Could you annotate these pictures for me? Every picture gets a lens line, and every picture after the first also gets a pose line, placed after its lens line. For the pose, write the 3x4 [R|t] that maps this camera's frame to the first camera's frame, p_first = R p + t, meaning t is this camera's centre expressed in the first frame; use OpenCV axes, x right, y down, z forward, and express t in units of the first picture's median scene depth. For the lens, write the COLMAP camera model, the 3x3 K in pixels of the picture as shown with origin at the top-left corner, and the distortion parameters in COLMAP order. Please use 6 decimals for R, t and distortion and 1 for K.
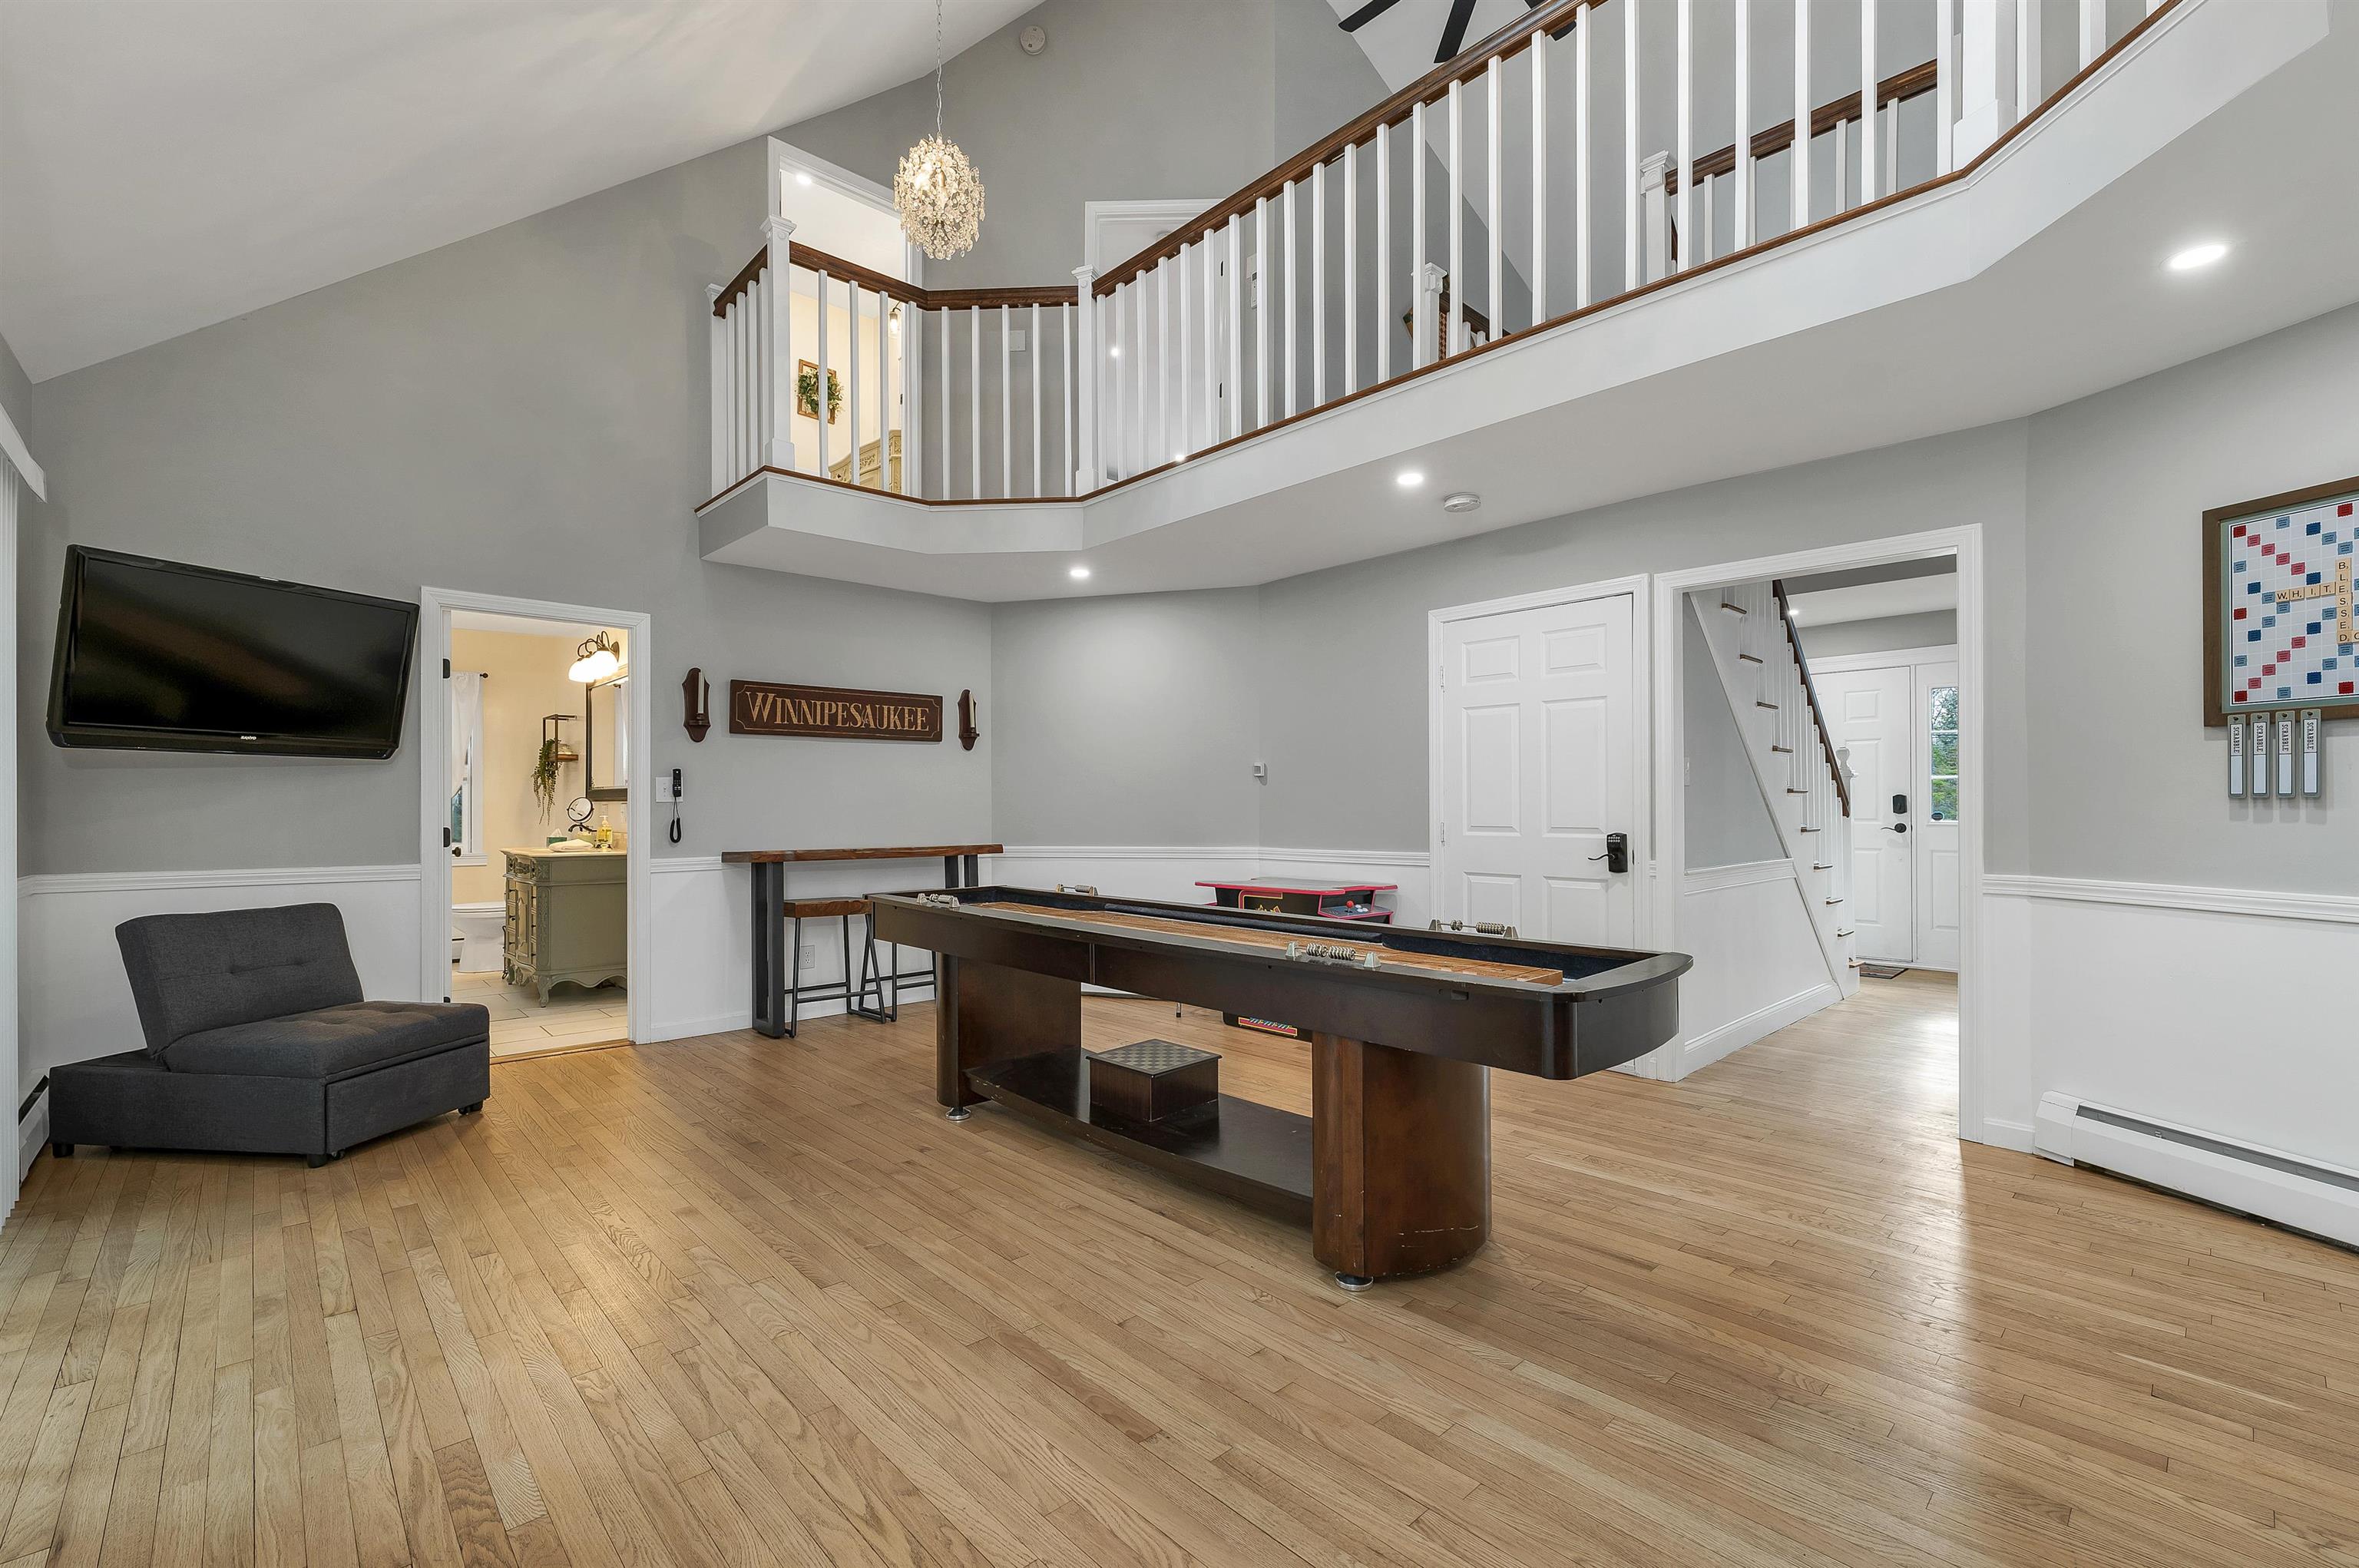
lens RADIAL K [[1003.8, 0, 1178.4], [0, 1003.8, 800.6], [0, 0, 1]] dist [0.001129, 0.000024]
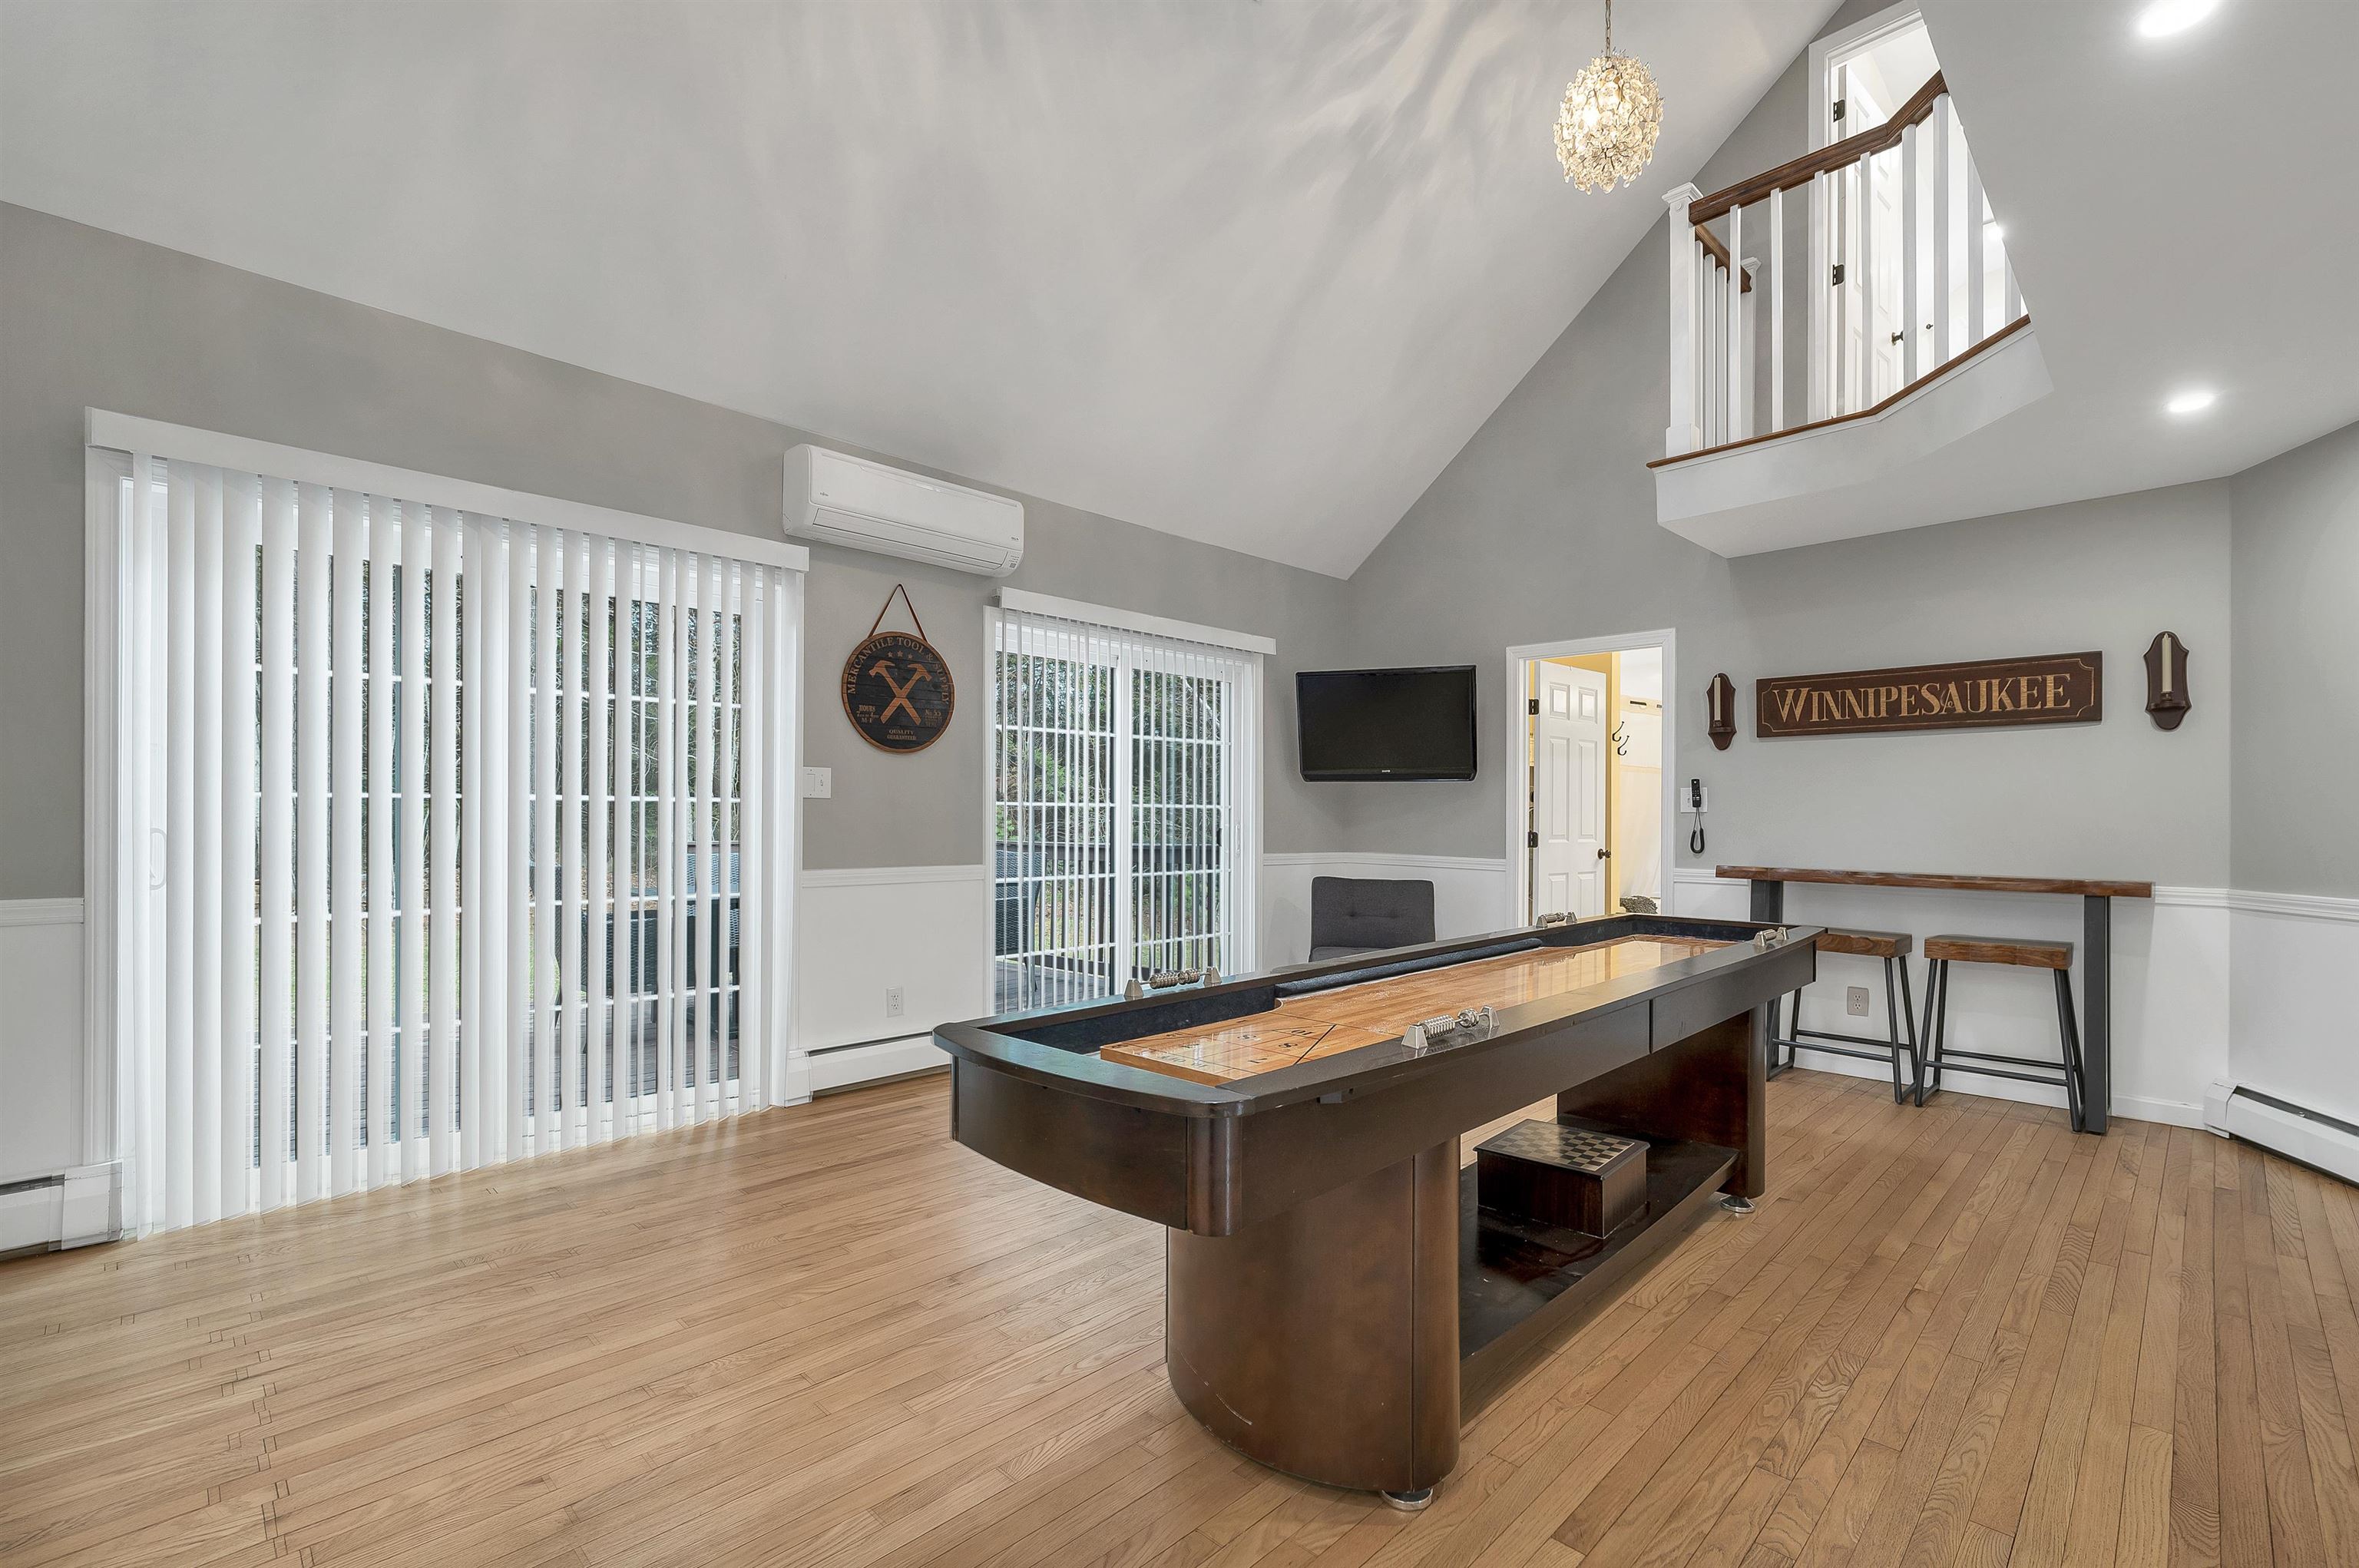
lens RADIAL K [[1020.2, 0, 1183.4], [0, 1020.2, 811.0], [0, 0, 1]] dist [-0.002511, 0.000085]
pose [[0.035859, -0.002710, -0.999353, 0.730344], [-0.002936, 0.999992, -0.002817, 0.006522], [0.999353, 0.003035, 0.035851, 0.686220]]
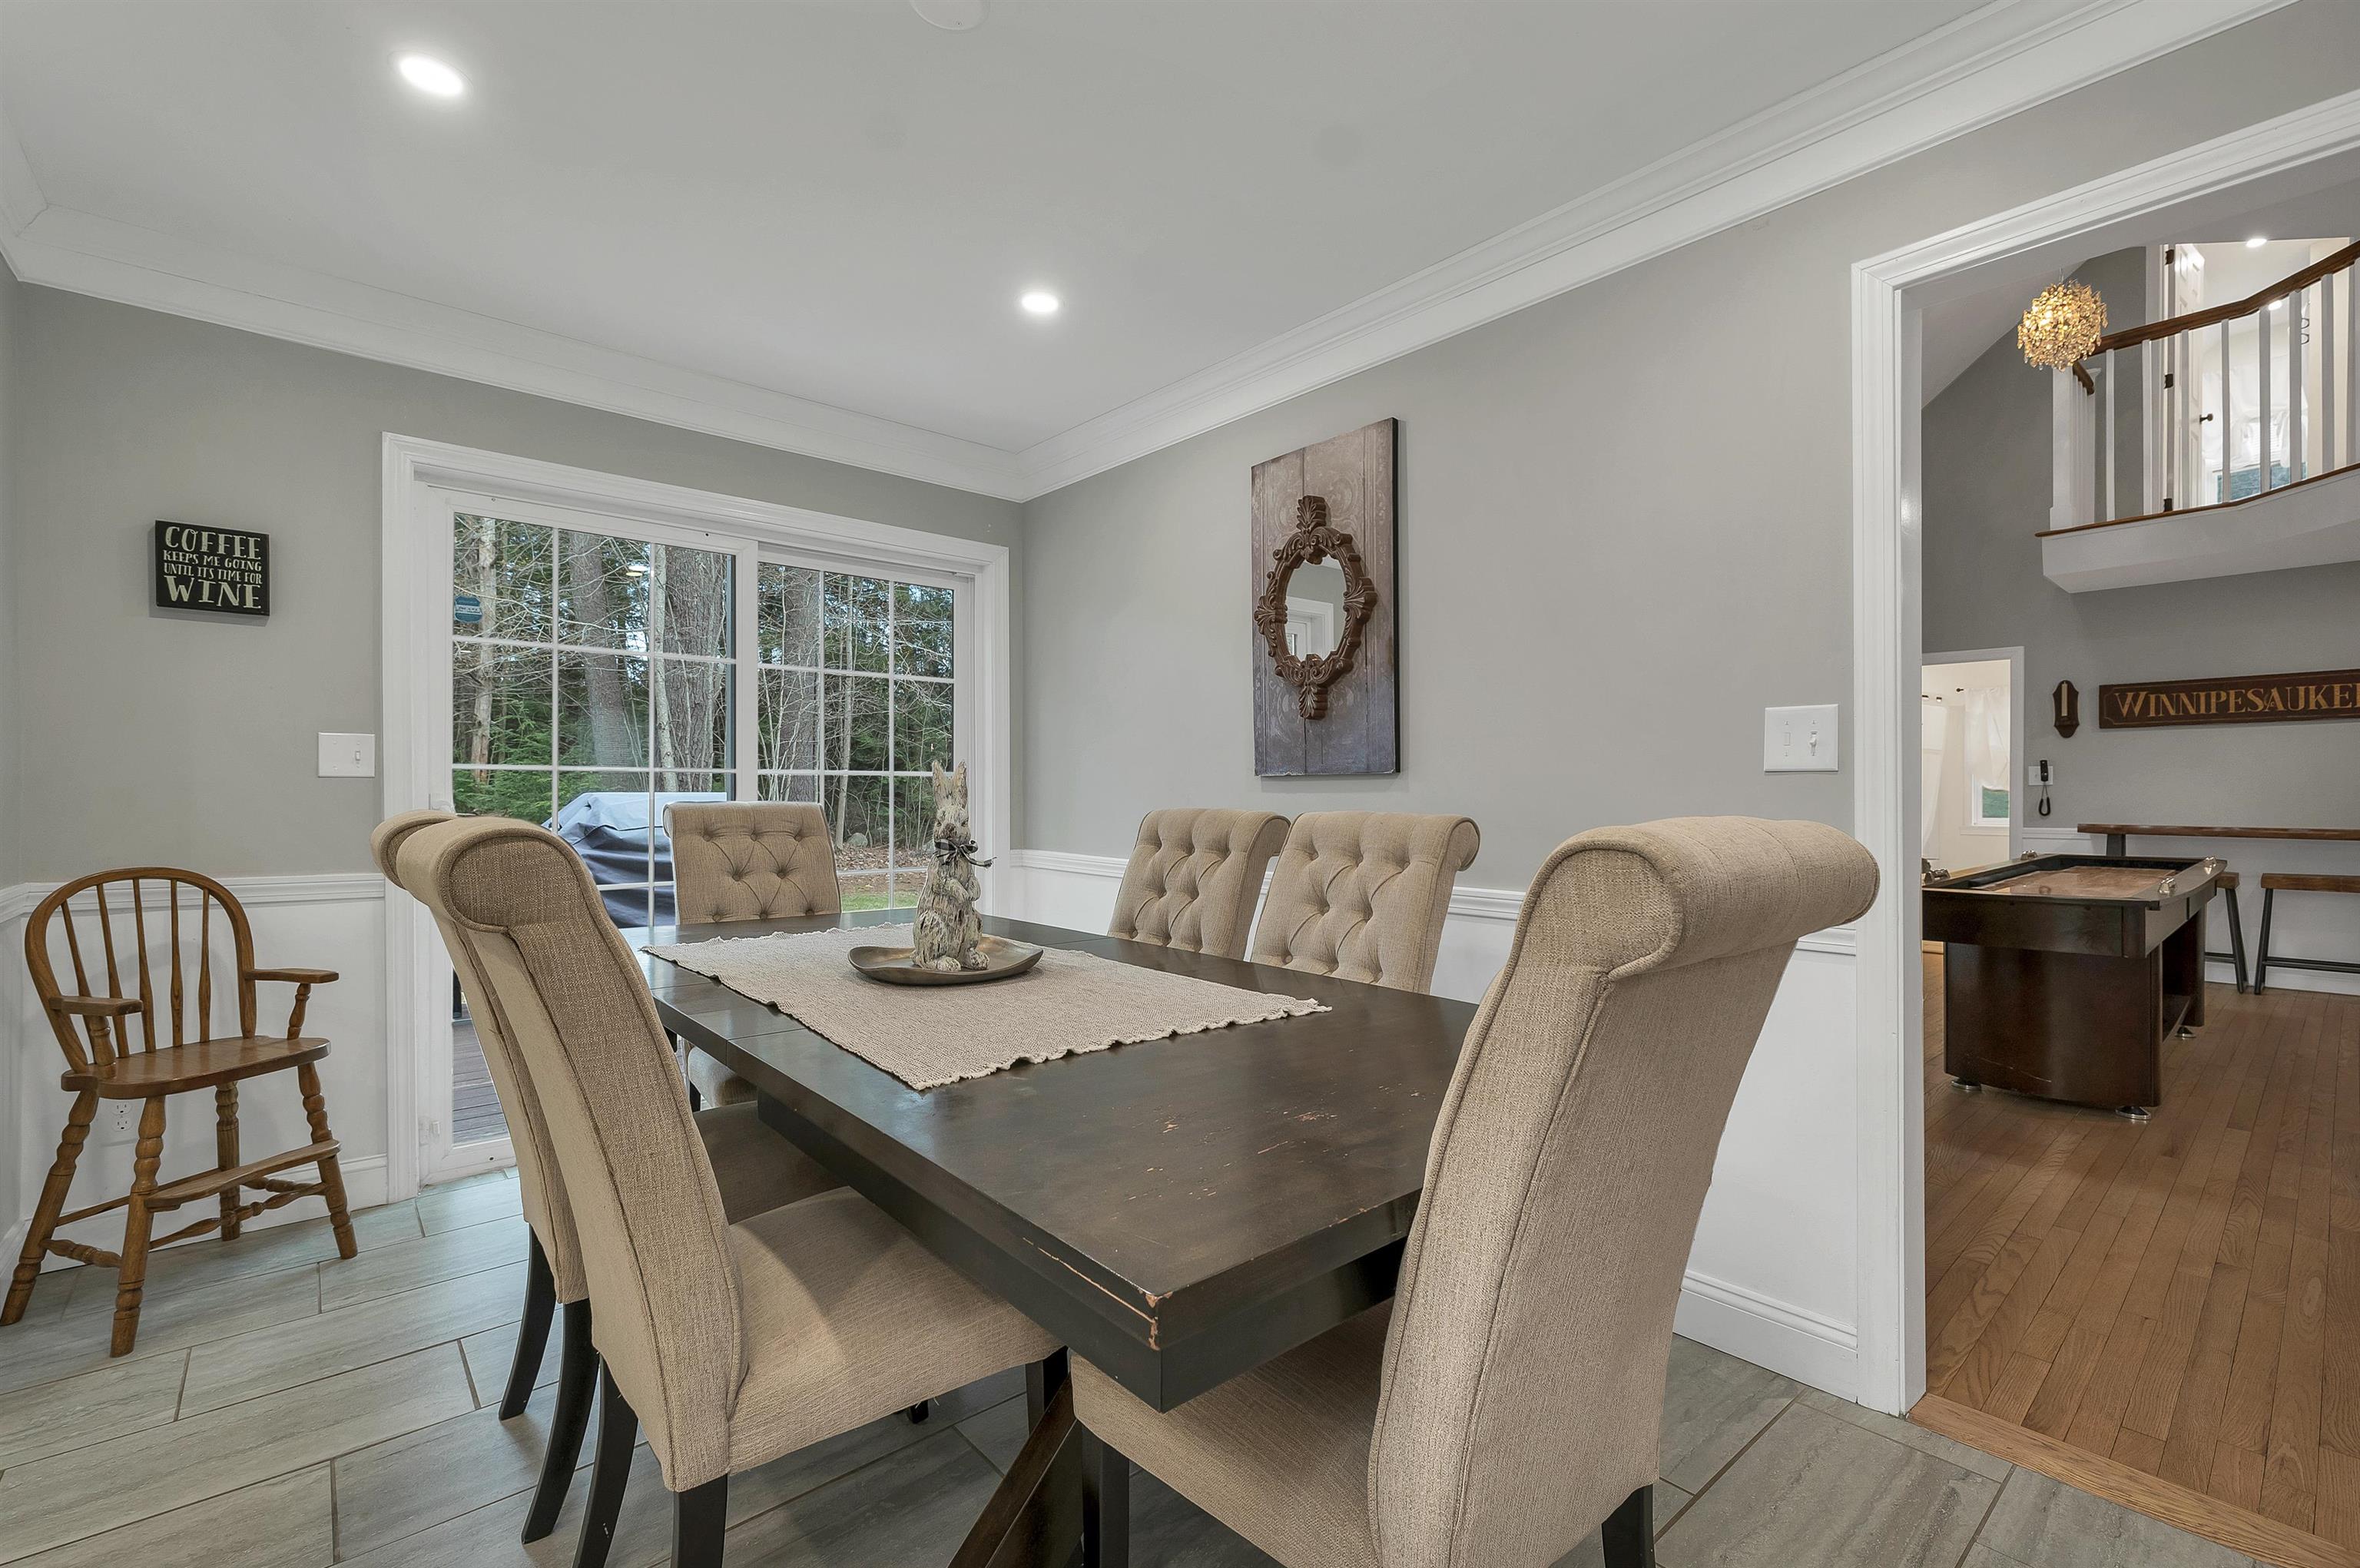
lens RADIAL K [[1017.8, 0, 1176.7], [0, 1017.8, 795.0], [0, 0, 1]] dist [0.003884, 0.000765]
pose [[-0.031923, 0.005943, -0.999473, 1.308461], [0.008989, 0.999944, 0.005658, -0.005053], [0.999450, -0.008804, -0.031975, -0.139565]]
